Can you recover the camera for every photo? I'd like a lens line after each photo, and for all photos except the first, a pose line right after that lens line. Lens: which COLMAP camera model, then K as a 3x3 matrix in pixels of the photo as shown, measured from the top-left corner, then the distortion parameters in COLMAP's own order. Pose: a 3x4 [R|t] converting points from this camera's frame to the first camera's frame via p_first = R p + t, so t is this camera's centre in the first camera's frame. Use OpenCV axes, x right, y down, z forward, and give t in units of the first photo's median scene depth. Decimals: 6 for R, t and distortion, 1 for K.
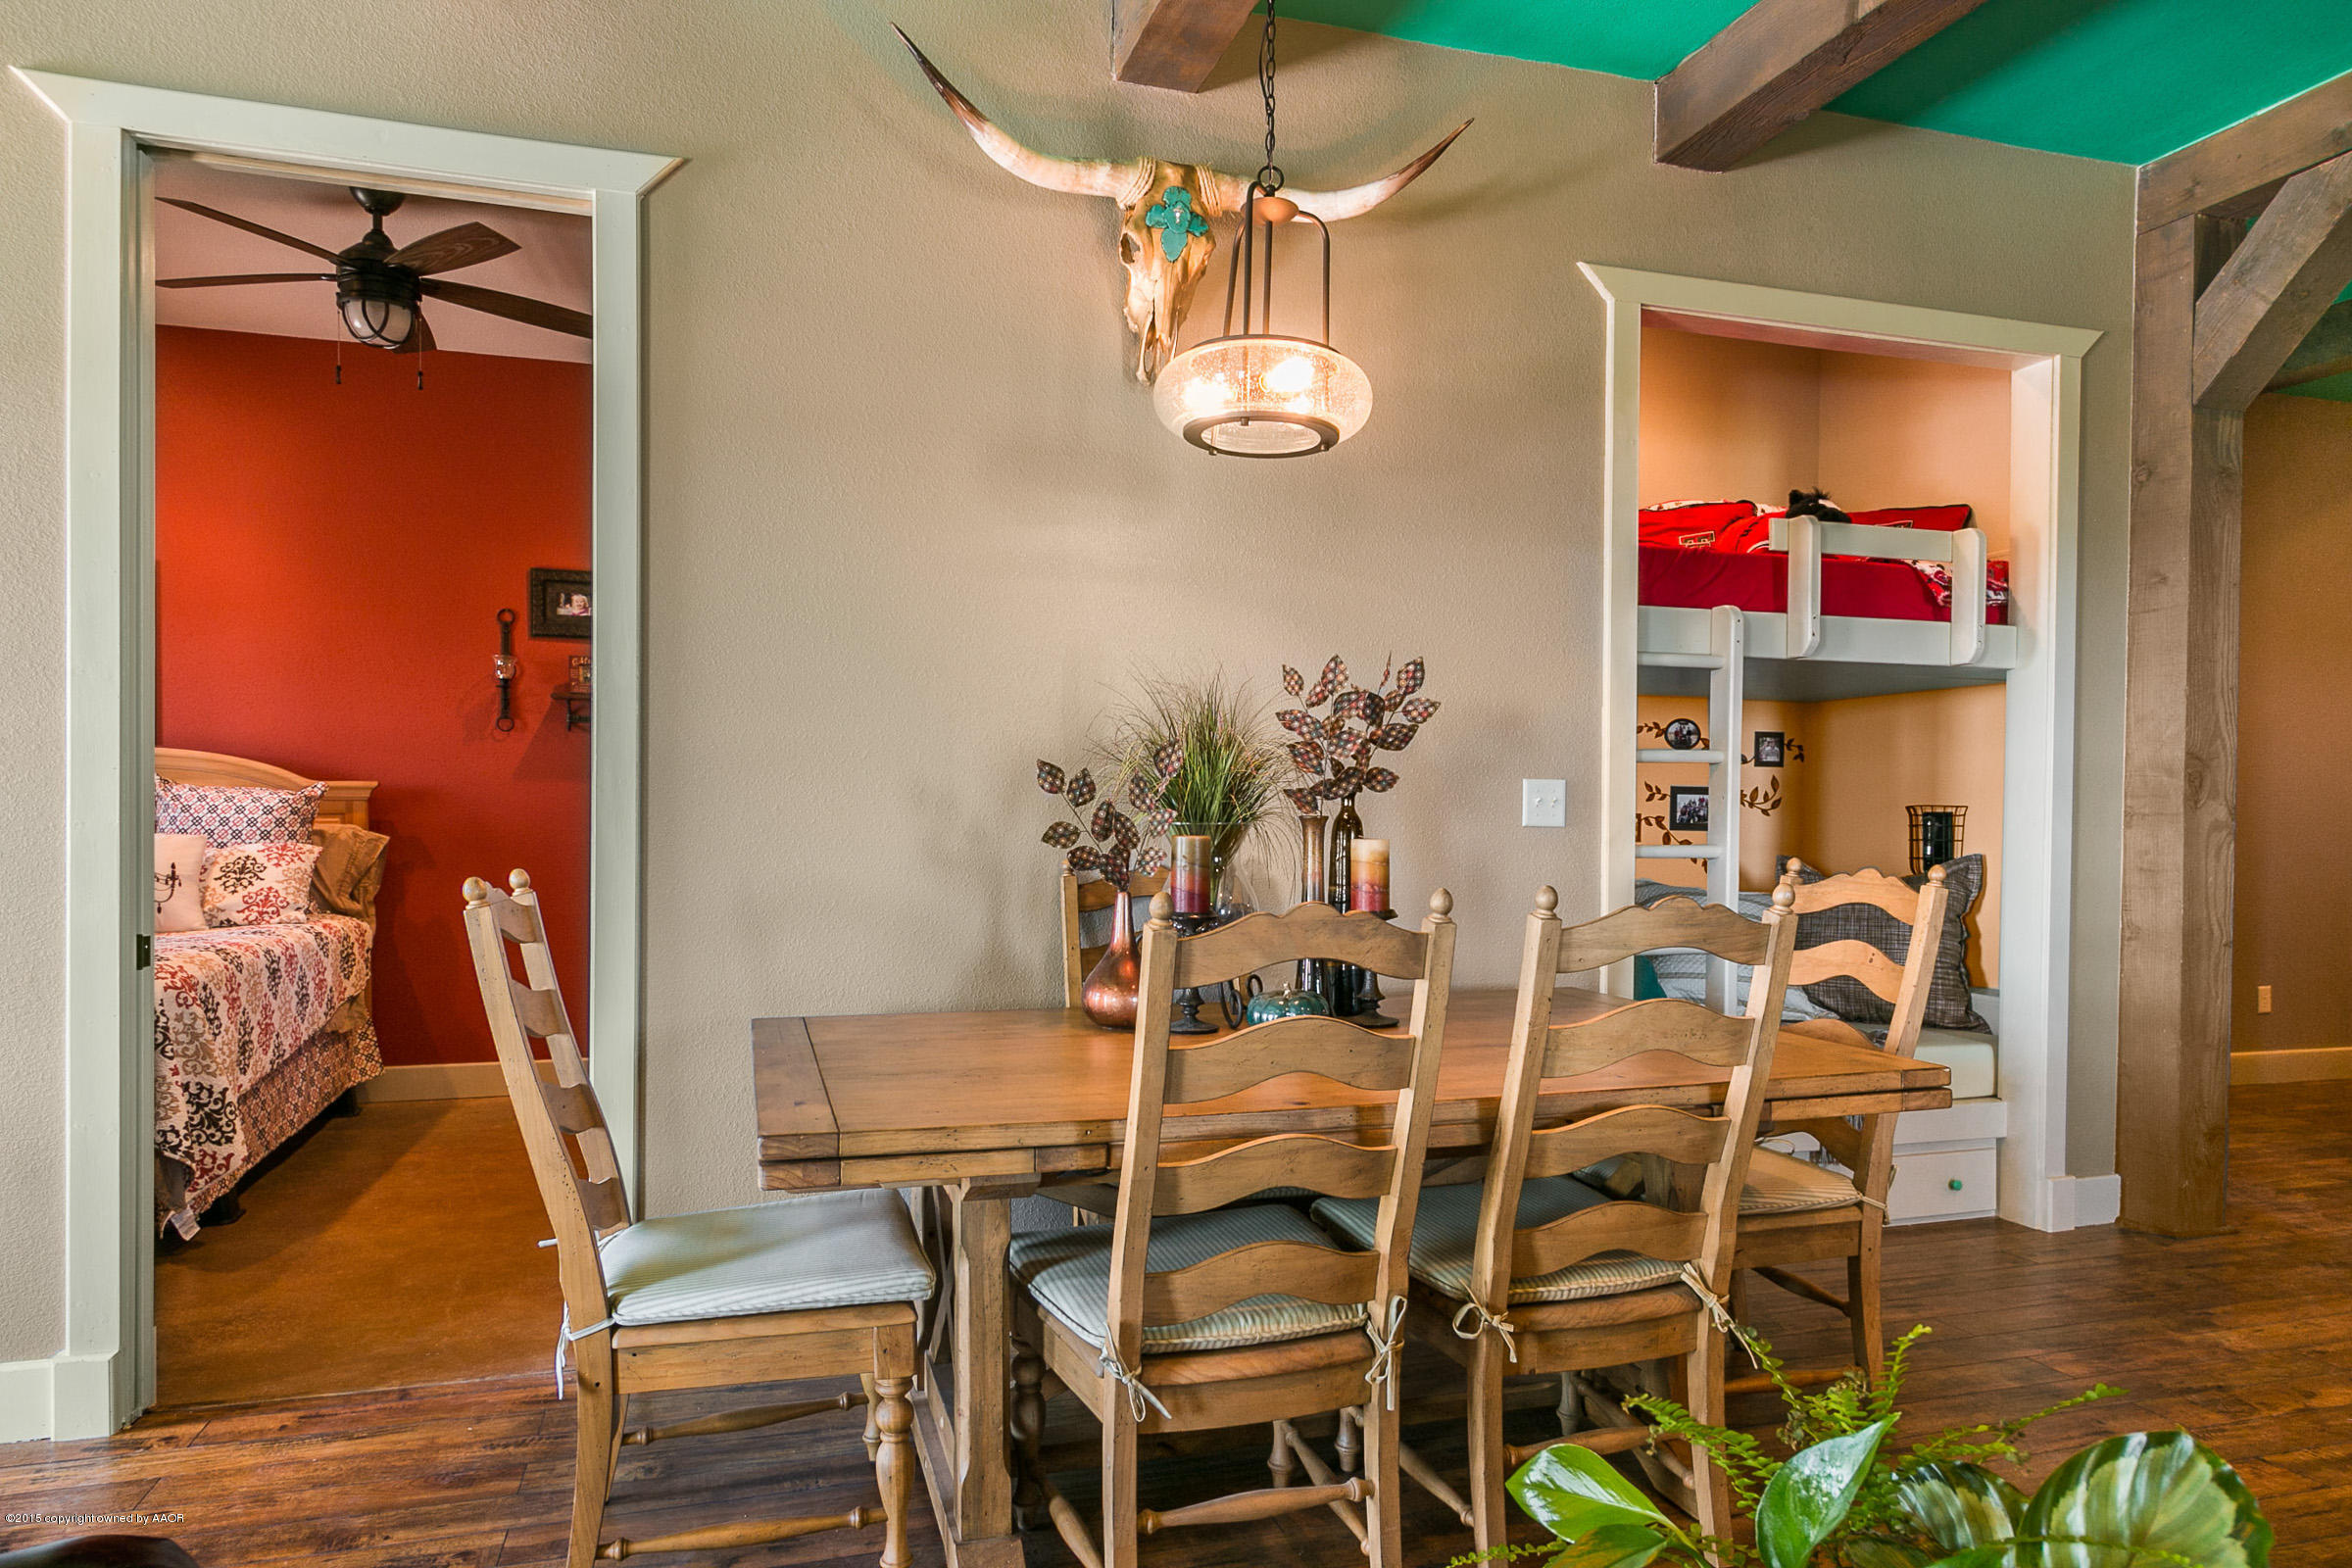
lens RADIAL K [[1407.7, 0, 1175.3], [0, 1407.7, 800.1], [0, 0, 1]] dist [0.009903, -0.007928]
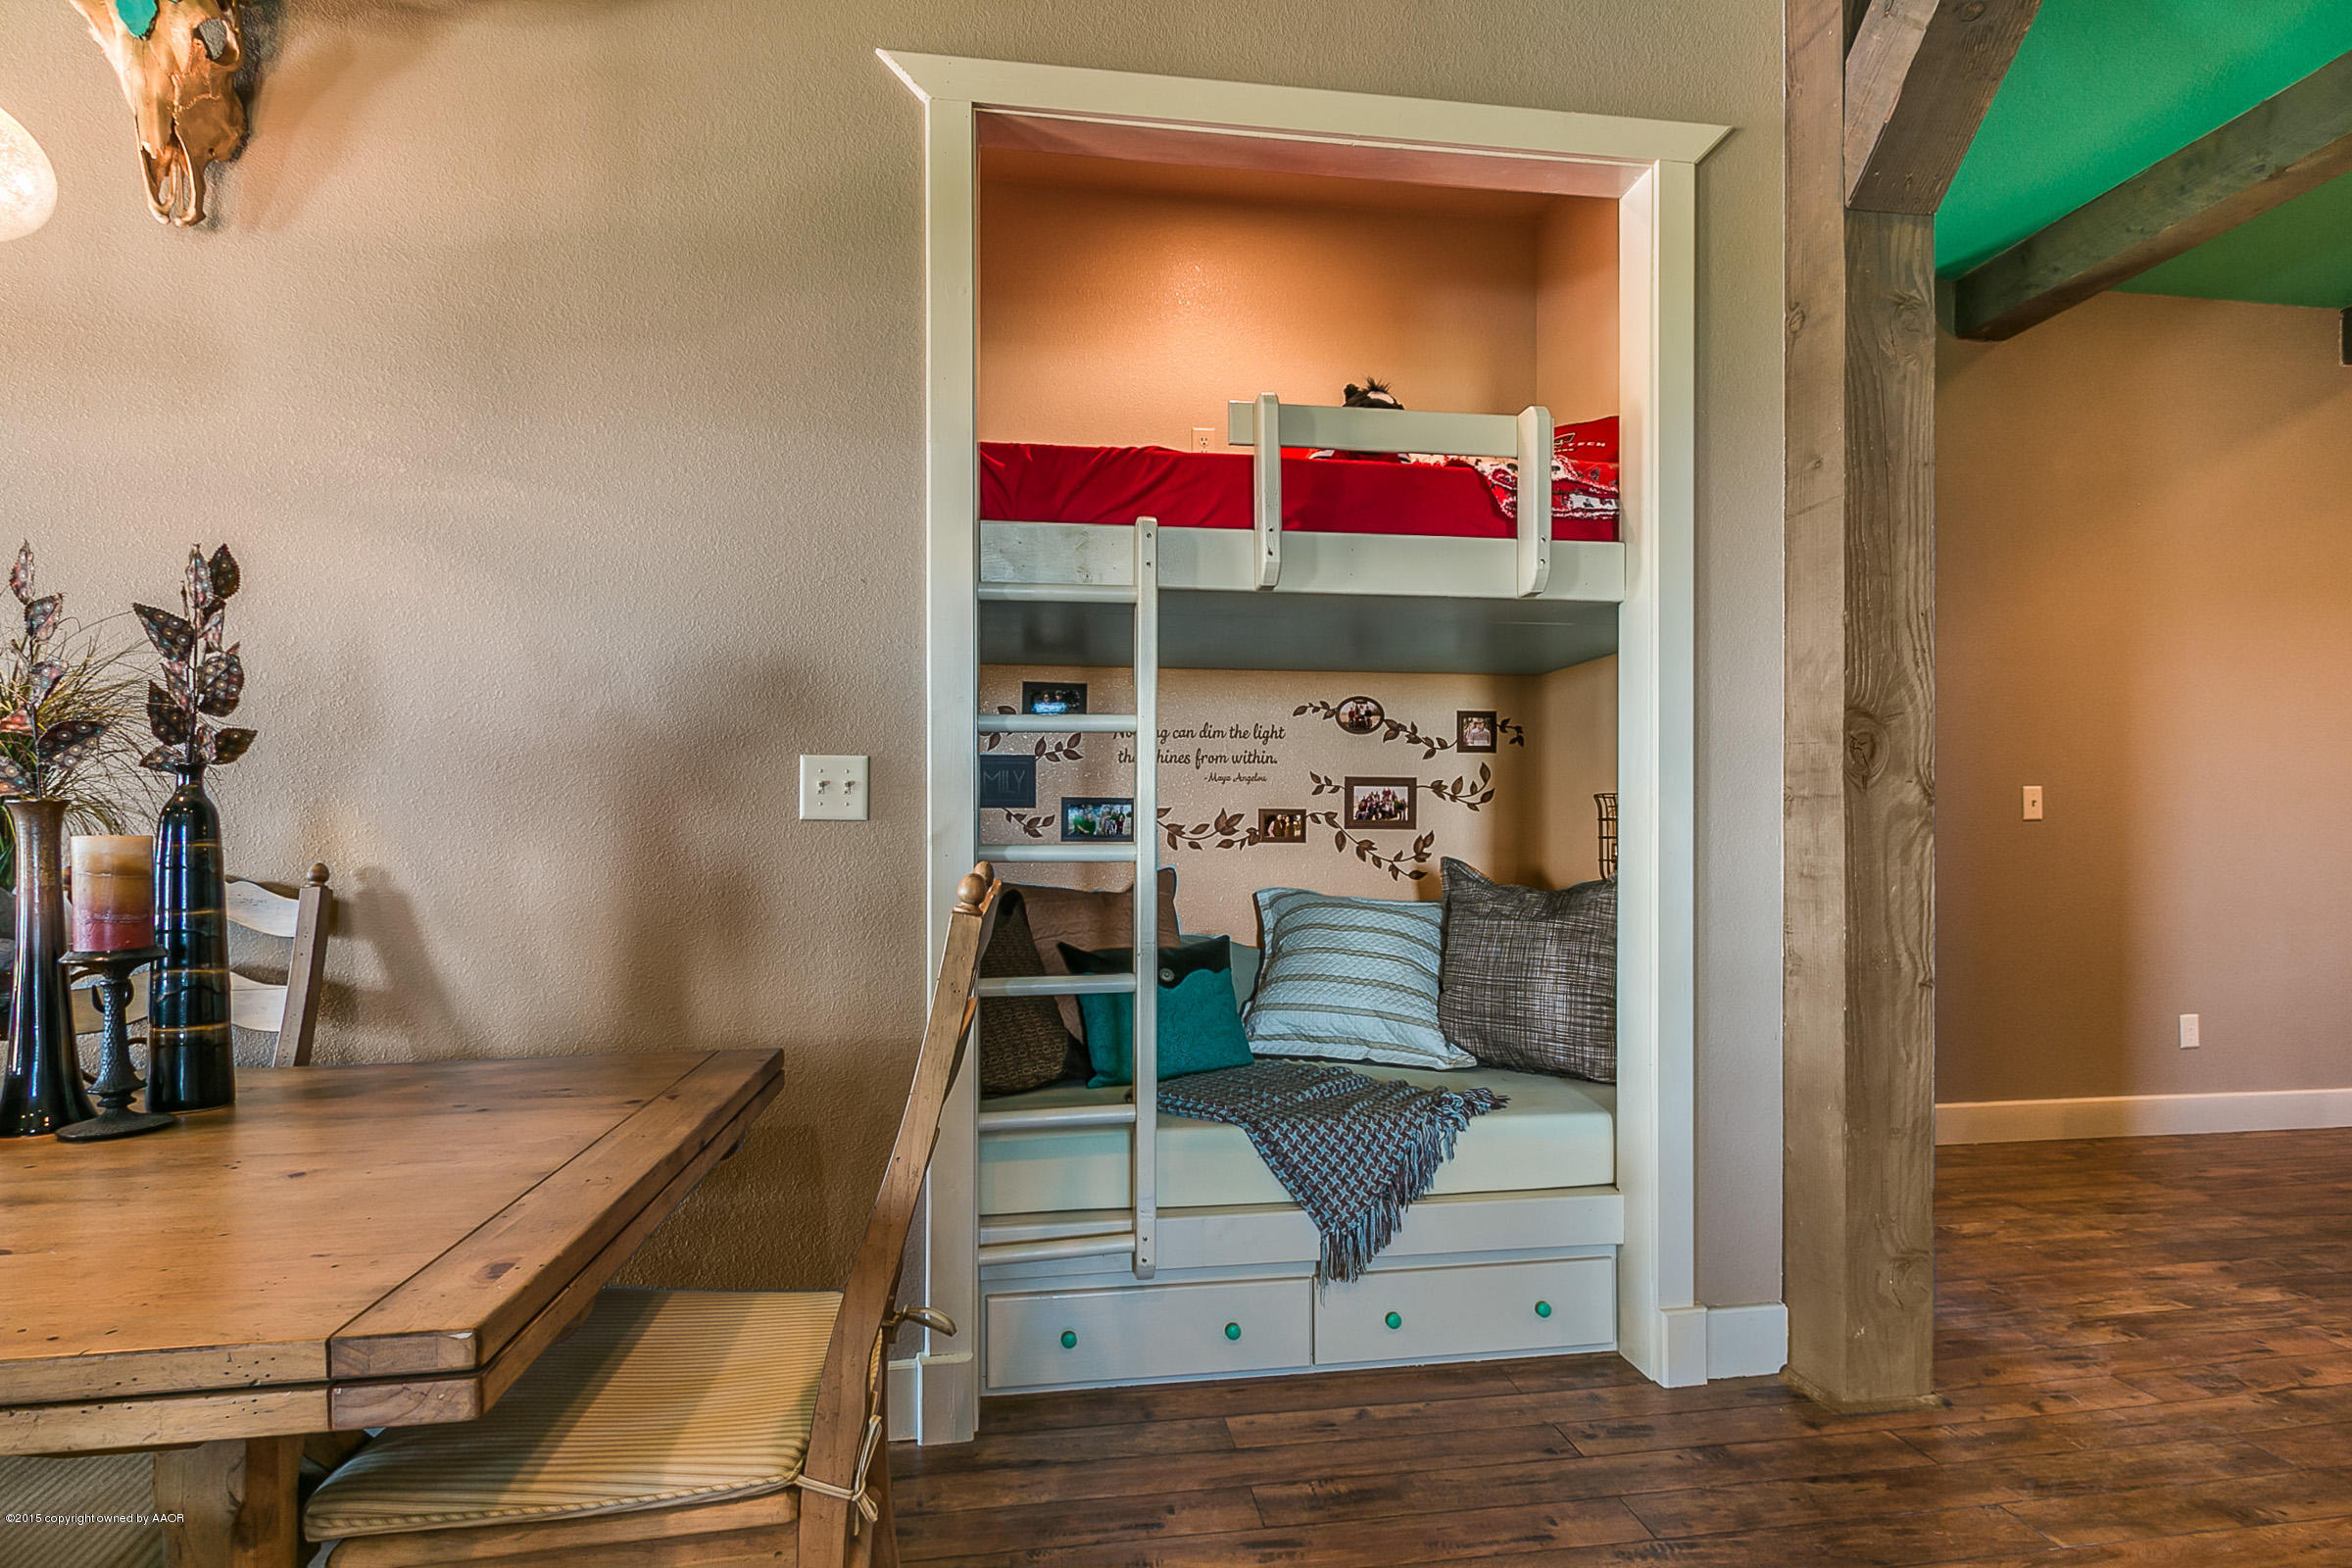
lens RADIAL K [[1182.1, 0, 1184.0], [0, 1182.1, 796.3], [0, 0, 1]] dist [0.002161, -0.002601]
pose [[0.989496, -0.012159, -0.144051, 0.464543], [0.010006, 0.999827, -0.015660, 0.015731], [0.144217, 0.014054, 0.989446, 0.369051]]
